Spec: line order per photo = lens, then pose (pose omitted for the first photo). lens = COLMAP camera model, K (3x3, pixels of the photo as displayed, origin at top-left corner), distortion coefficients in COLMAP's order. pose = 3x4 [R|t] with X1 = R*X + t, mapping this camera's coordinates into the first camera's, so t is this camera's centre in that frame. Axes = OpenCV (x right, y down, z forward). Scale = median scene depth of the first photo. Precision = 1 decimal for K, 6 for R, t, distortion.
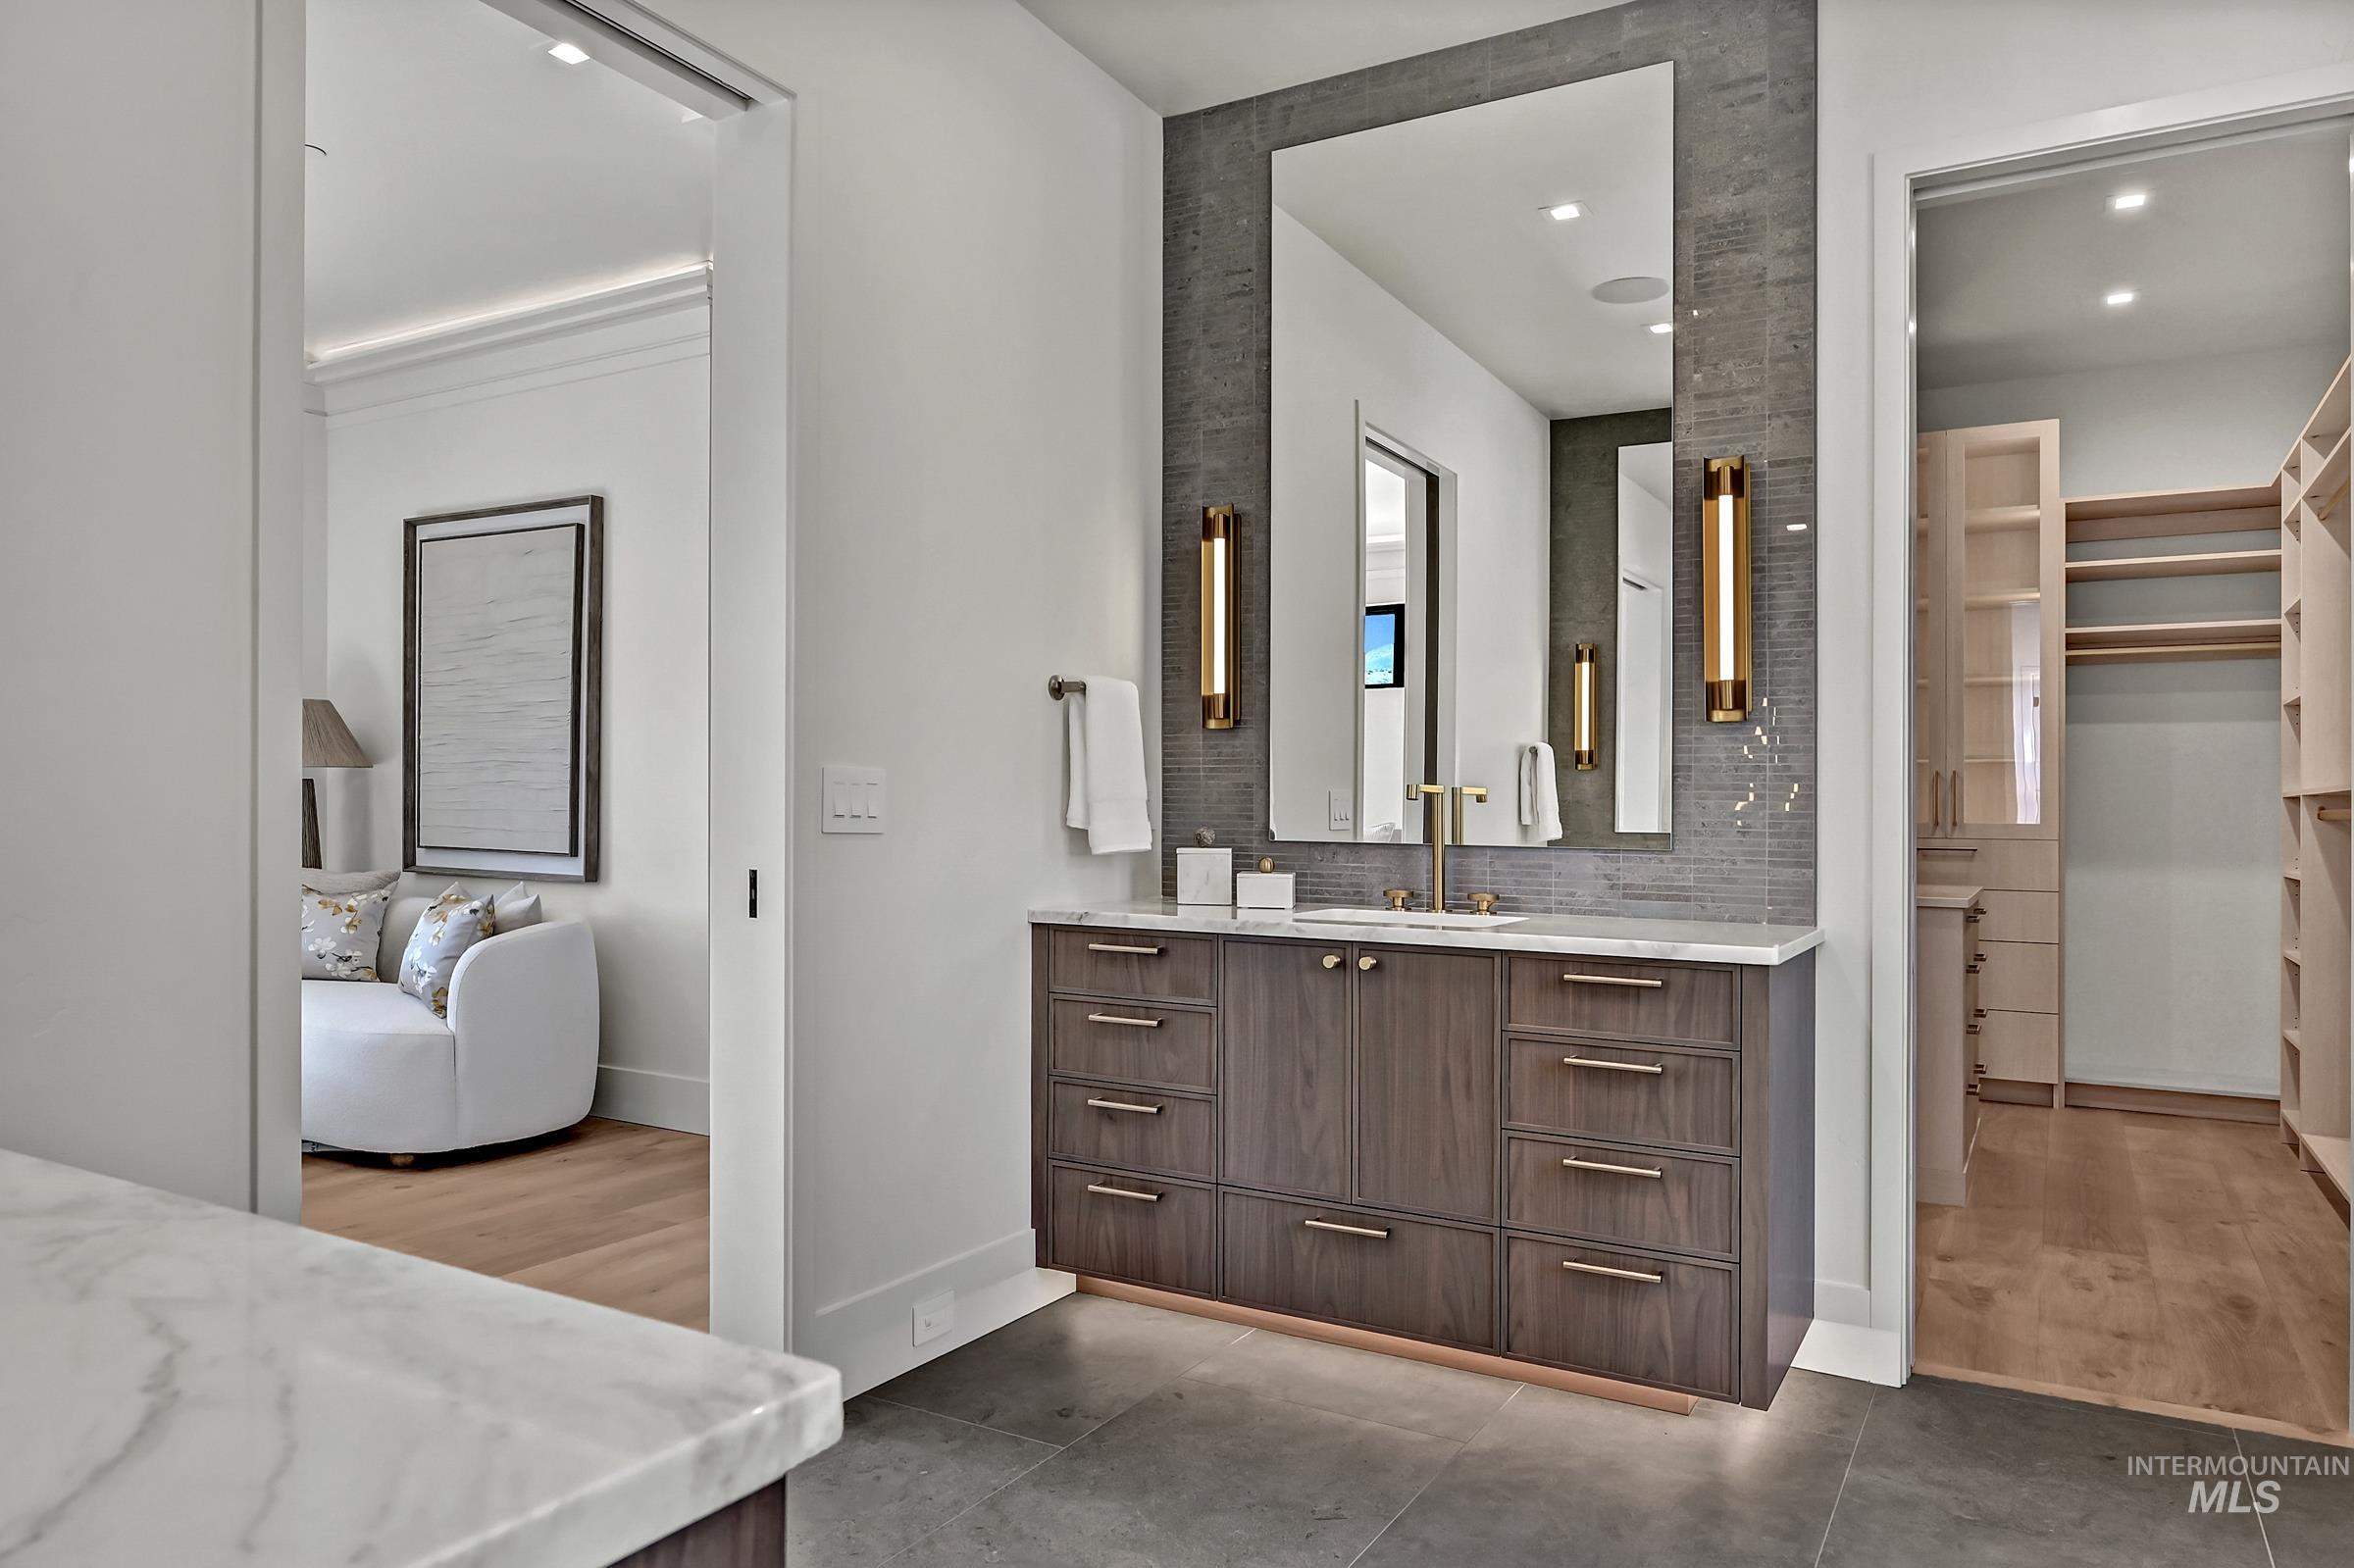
lens RADIAL K [[1505.7, 0, 1186.9], [0, 1505.7, 798.1], [0, 0, 1]] dist [0.016526, 0.005275]
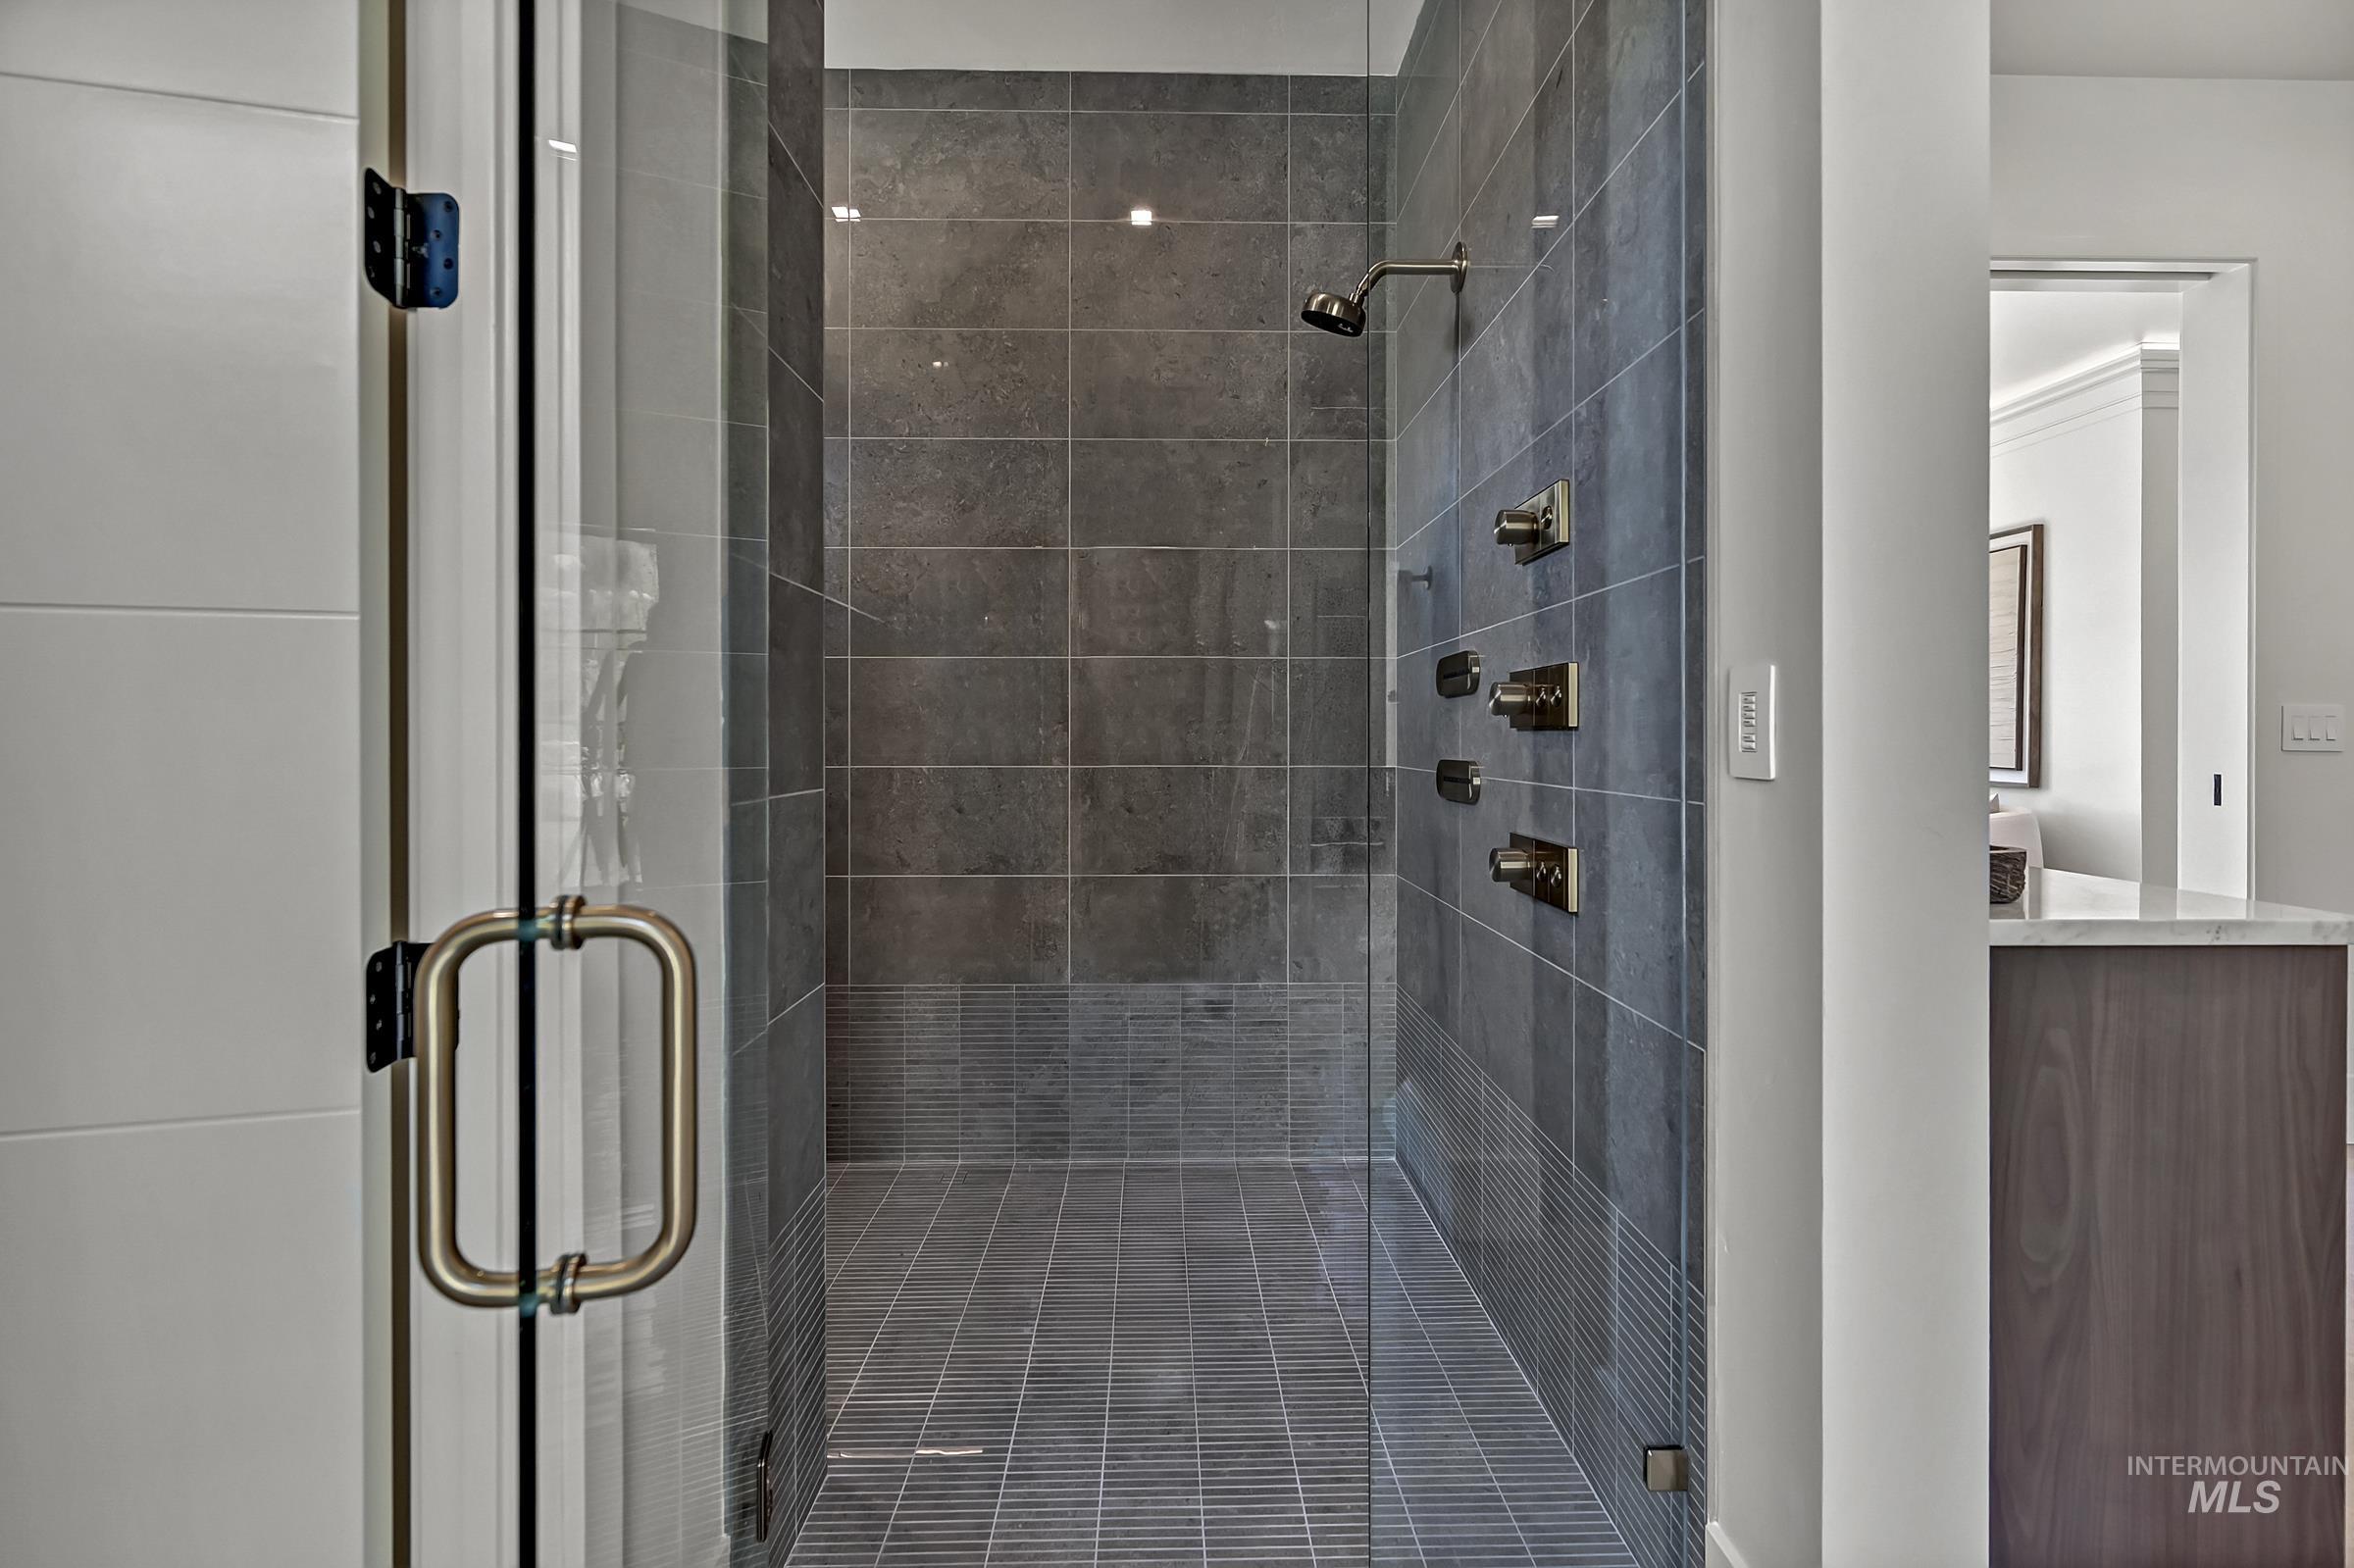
lens RADIAL K [[991.4, 0, 1224.2], [0, 991.4, 749.0], [0, 0, 1]] dist [-0.000993, 0.000108]
pose [[0.516847, 0.002041, -0.856075, 0.054241], [0.010892, 0.999901, 0.008960, 0.001570], [0.856008, -0.013955, 0.516773, -0.392672]]
